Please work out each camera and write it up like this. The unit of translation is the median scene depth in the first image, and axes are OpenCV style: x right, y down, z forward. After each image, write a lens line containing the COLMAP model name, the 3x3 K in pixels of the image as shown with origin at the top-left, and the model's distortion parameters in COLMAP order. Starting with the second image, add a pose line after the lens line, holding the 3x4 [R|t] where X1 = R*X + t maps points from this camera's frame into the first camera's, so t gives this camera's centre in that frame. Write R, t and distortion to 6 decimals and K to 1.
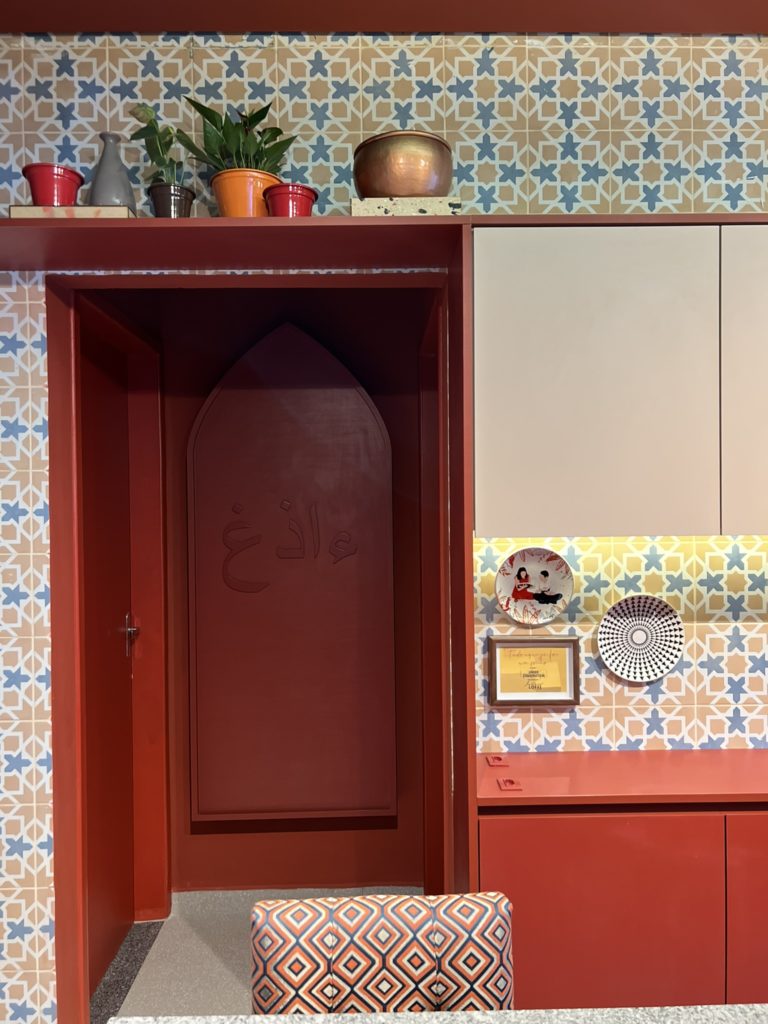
lens RADIAL K [[767.3, 0, 384.0], [0, 767.3, 512.0], [0, 0, 1]] dist [0.014255, -0.007529]
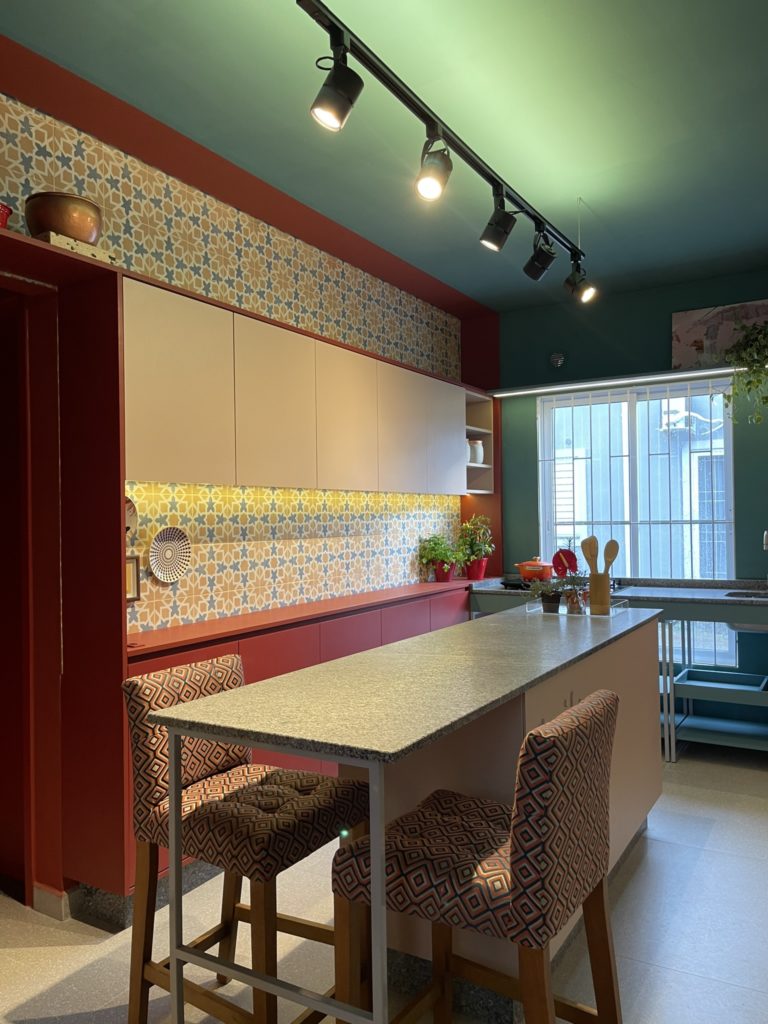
lens RADIAL K [[772.6, 0, 384.4], [0, 772.6, 518.9], [0, 0, 1]] dist [0.063225, -0.098717]
pose [[0.526251, 0.001905, 0.850327, -0.784443], [0.018952, 0.999723, -0.013969, 0.121907], [-0.850118, 0.023466, 0.526069, -0.208327]]
